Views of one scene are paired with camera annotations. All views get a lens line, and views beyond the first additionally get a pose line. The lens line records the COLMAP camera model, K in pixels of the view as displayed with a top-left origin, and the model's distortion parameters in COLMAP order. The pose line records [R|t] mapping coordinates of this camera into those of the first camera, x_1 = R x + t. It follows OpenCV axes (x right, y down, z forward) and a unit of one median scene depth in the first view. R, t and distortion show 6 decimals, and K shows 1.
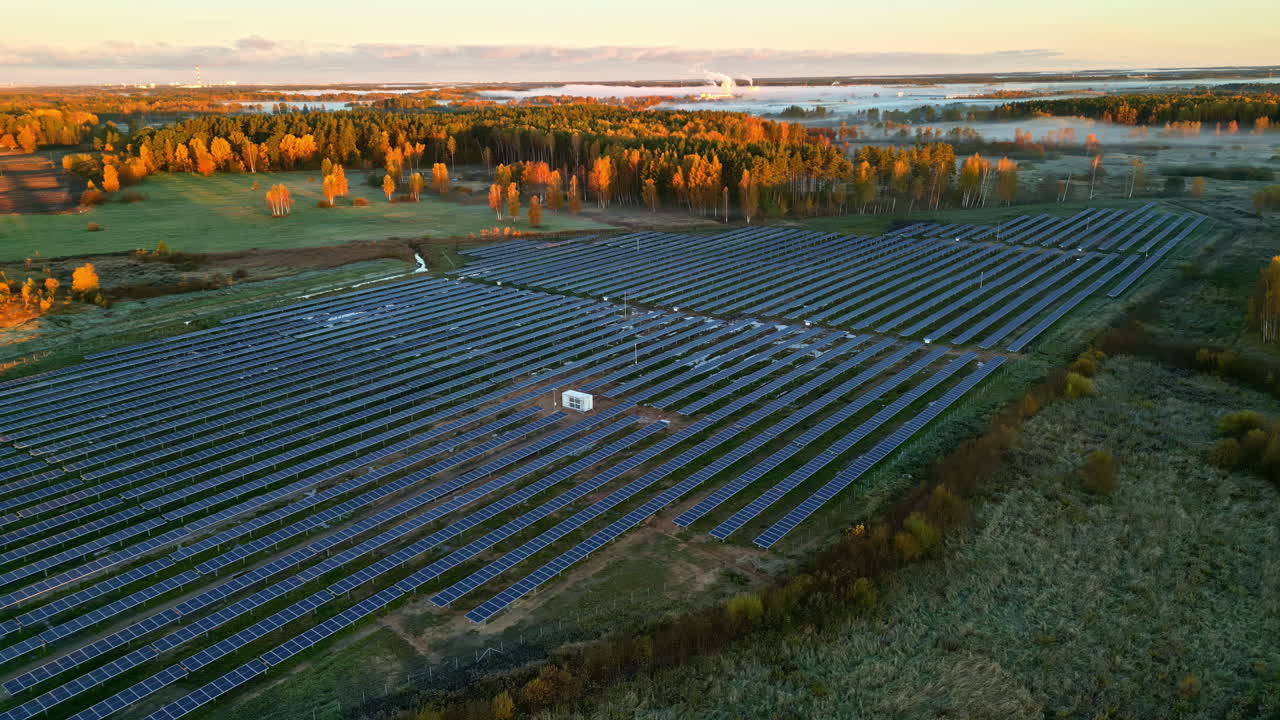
lens RADIAL K [[939.4, 0, 646.3], [0, 939.4, 365.3], [0, 0, 1]] dist [0.078732, -0.075711]
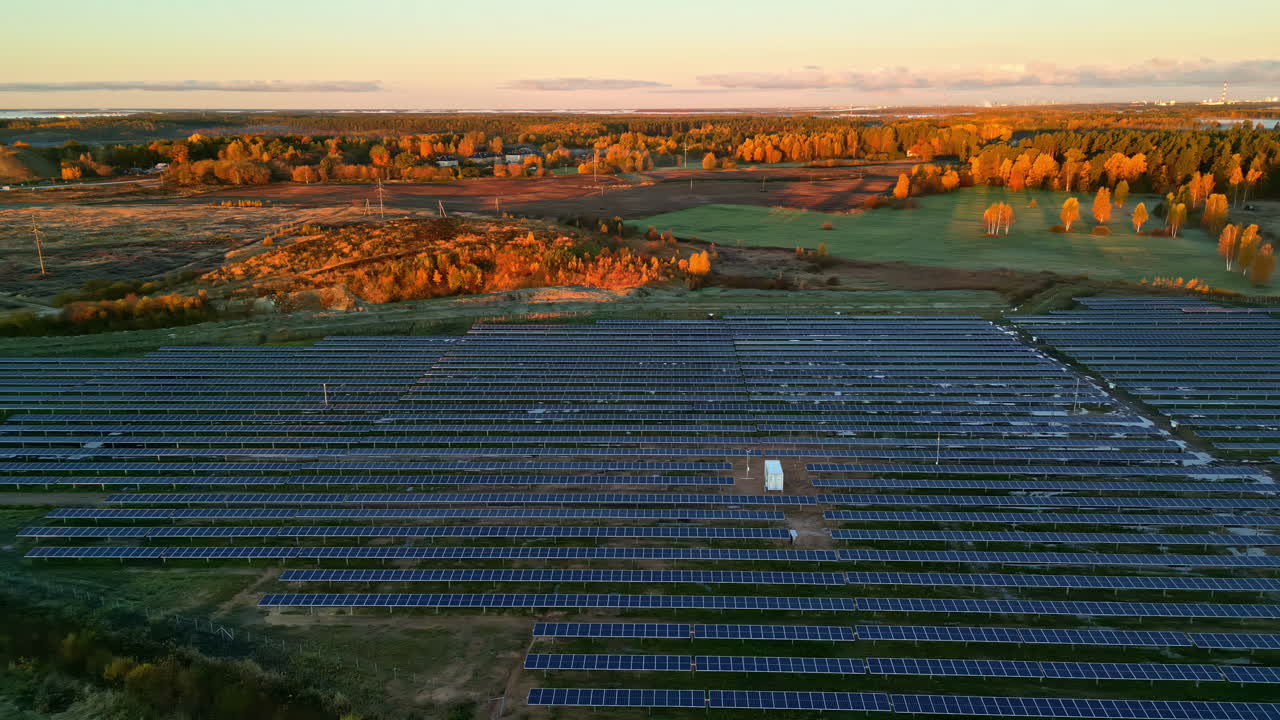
lens RADIAL K [[938.2, 0, 659.7], [0, 938.2, 358.3], [0, 0, 1]] dist [0.060364, -0.067174]
pose [[0.561248, 0.221424, -0.797478, 0.213044], [-0.238752, 0.965902, 0.100159, -0.050812], [0.792463, 0.134185, 0.594976, 0.175297]]
